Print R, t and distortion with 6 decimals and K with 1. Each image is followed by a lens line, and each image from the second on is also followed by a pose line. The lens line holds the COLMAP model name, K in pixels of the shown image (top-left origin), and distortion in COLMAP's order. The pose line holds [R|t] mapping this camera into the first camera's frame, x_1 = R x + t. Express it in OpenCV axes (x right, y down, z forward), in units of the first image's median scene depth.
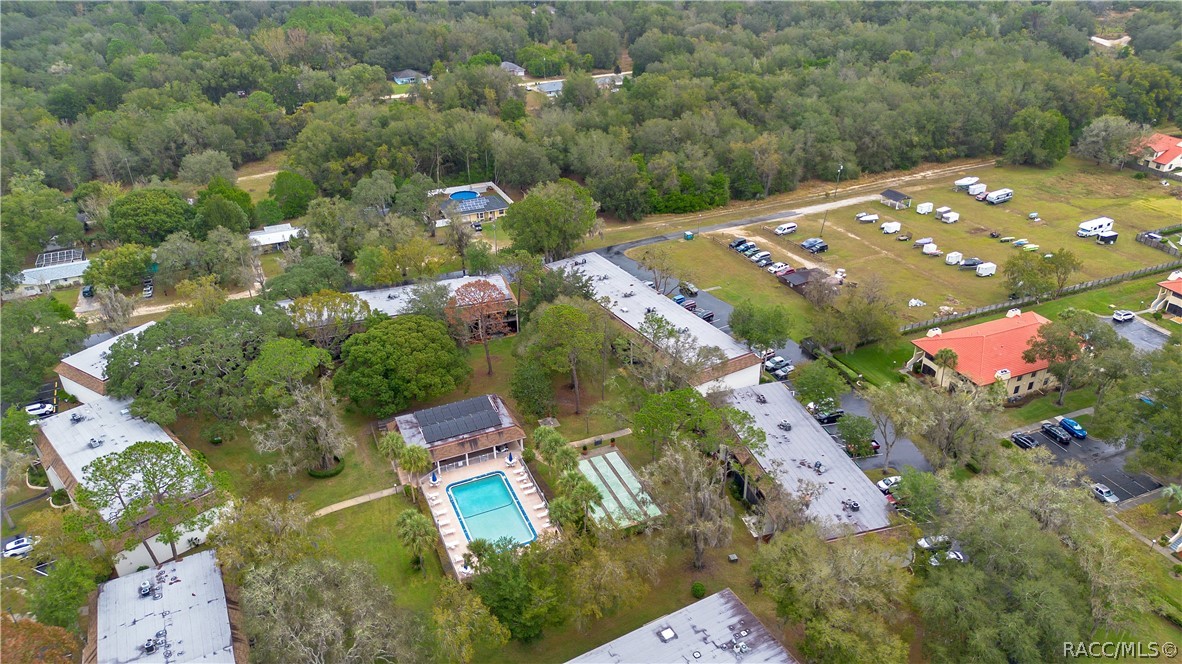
lens RADIAL K [[860.0, 0, 591.0], [0, 860.0, 332.0], [0, 0, 1]] dist [0.091791, -0.114349]
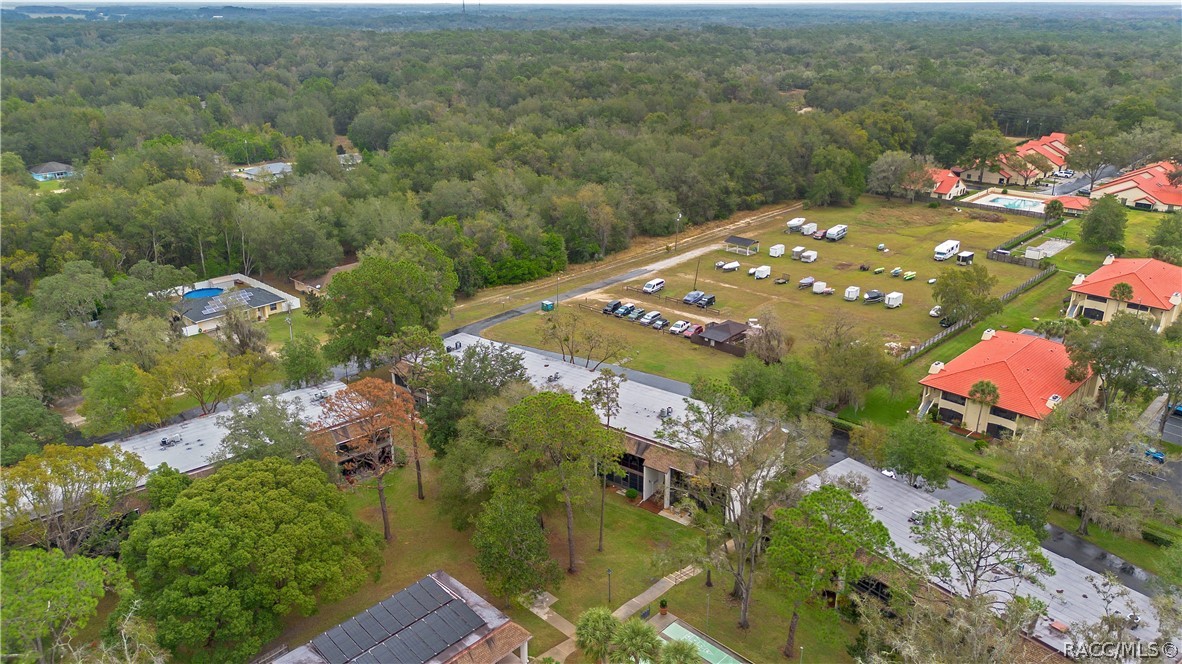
lens RADIAL K [[860.0, 0, 591.0], [0, 860.0, 332.0], [0, 0, 1]] dist [0.091791, -0.114349]
pose [[0.919091, -0.124141, 0.373979, -0.134190], [0.173282, 0.979717, -0.100643, -0.004007], [-0.353899, 0.157303, 0.921960, 0.260707]]
